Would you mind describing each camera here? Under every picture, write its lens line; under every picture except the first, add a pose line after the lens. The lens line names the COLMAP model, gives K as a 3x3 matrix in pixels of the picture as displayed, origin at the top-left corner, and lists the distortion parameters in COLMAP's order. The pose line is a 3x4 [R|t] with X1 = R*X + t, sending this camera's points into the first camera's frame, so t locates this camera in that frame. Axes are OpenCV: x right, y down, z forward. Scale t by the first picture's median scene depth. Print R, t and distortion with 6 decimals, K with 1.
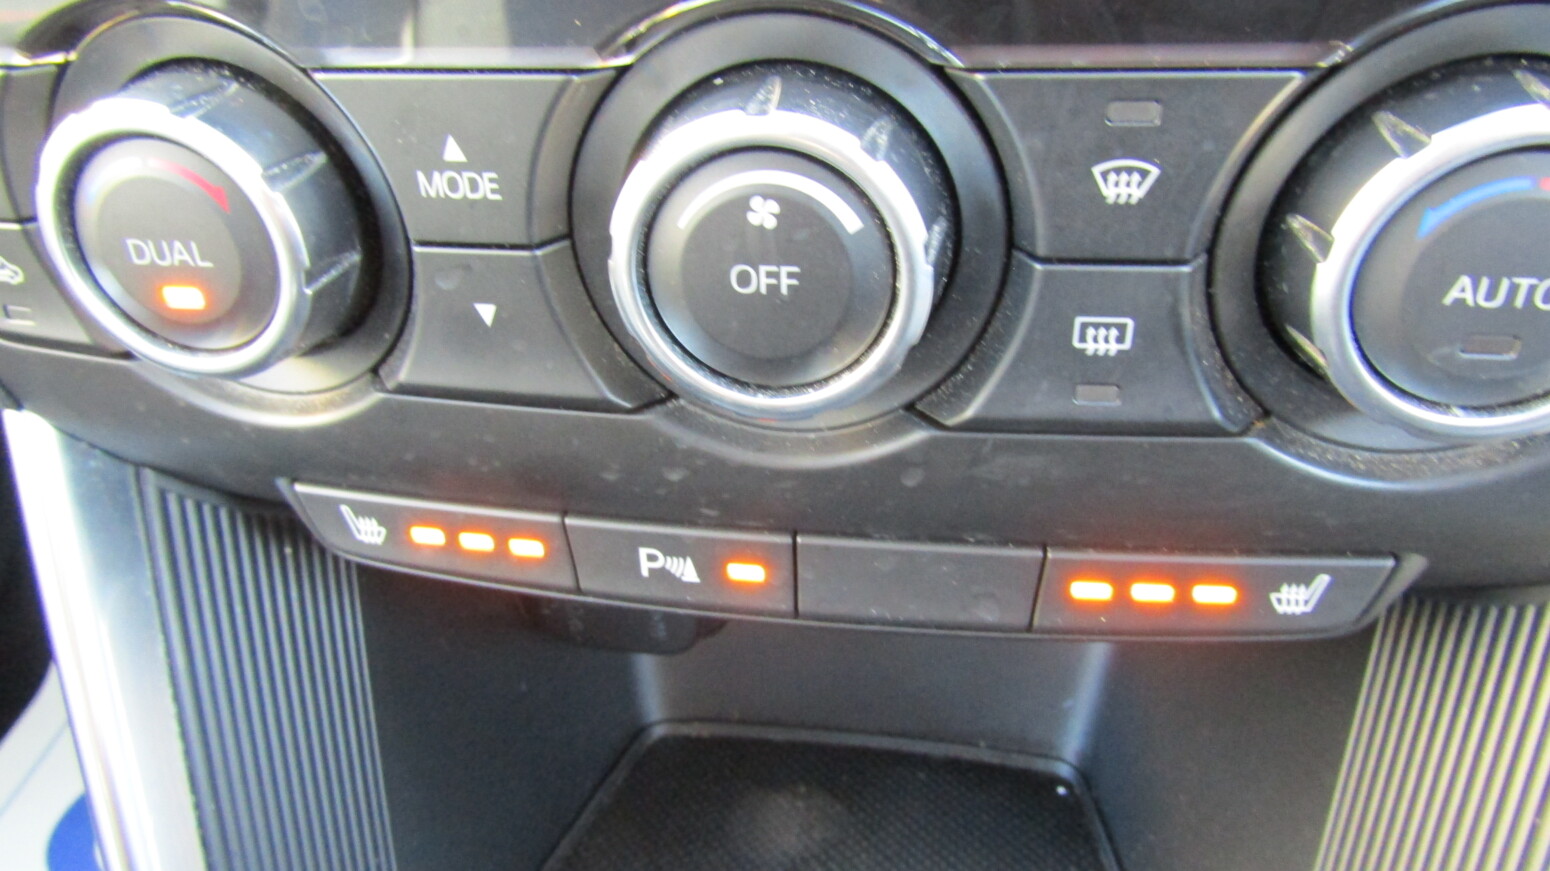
lens RADIAL K [[1088.9, 0, 776.6], [0, 1088.9, 441.9], [0, 0, 1]] dist [-0.009859, 0.010619]
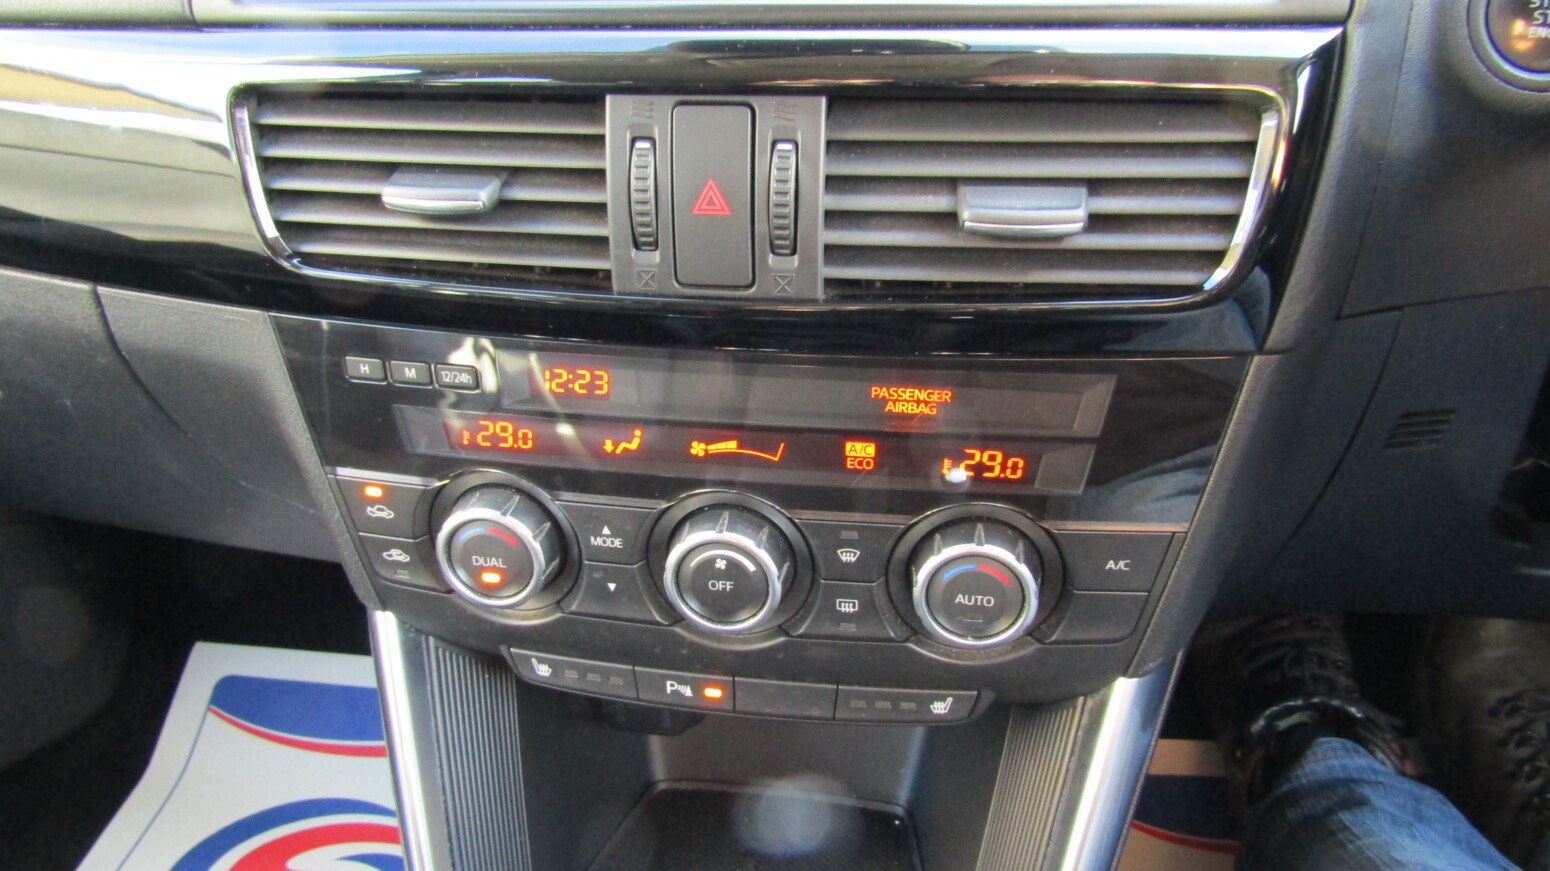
lens RADIAL K [[1088.9, 0, 773.2], [0, 1088.9, 426.7], [0, 0, 1]] dist [-0.009859, 0.010619]
pose [[0.999748, 0.018834, 0.012229, 0.068342], [-0.017363, 0.993684, -0.110861, -0.210396], [-0.014239, 0.110621, 0.993761, -1.532669]]
